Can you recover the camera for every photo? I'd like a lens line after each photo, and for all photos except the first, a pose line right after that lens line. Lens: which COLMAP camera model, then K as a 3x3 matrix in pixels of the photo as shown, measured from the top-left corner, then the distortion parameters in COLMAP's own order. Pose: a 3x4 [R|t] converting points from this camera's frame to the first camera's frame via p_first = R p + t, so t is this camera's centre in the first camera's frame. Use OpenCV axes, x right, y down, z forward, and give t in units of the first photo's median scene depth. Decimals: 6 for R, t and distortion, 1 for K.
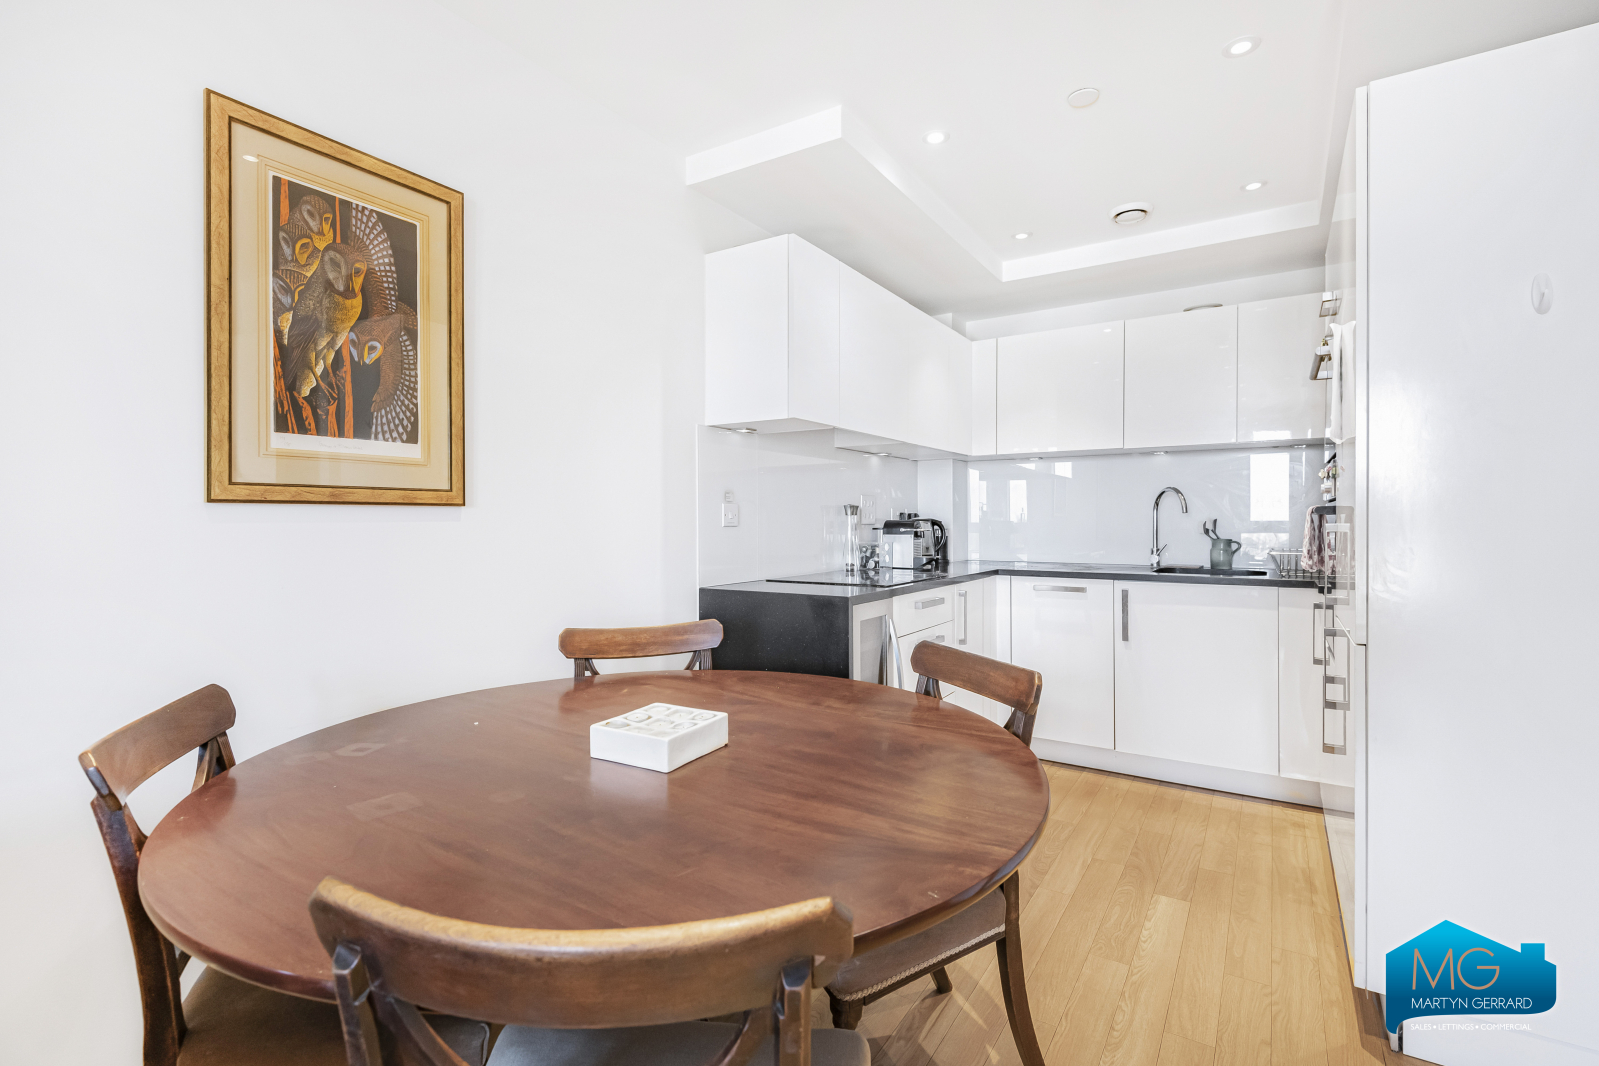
lens RADIAL K [[719.1, 0, 809.7], [0, 719.1, 537.1], [0, 0, 1]] dist [-0.001753, -0.012216]
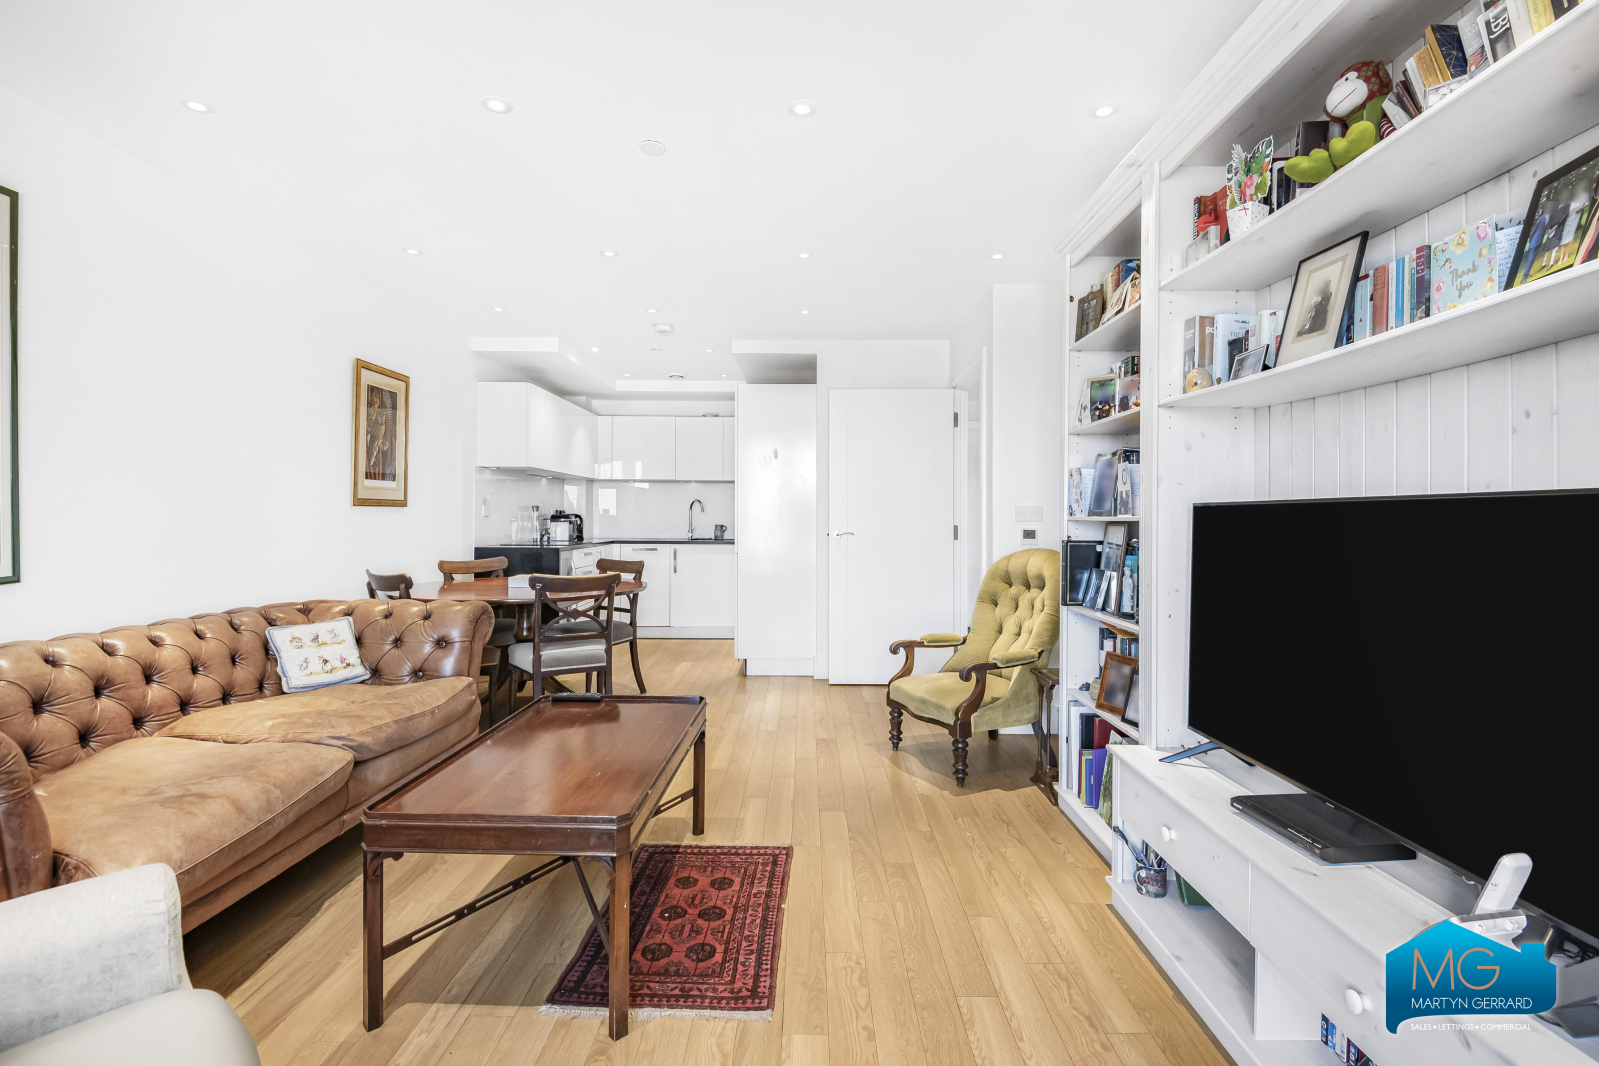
lens RADIAL K [[719.1, 0, 797.7], [0, 719.1, 516.8], [0, 0, 1]] dist [-0.001753, -0.012216]
pose [[0.849810, 0.008997, 0.527012, -0.696933], [0.001512, 0.999809, -0.019508, 0.041844], [-0.527086, 0.017375, 0.849634, -1.867256]]
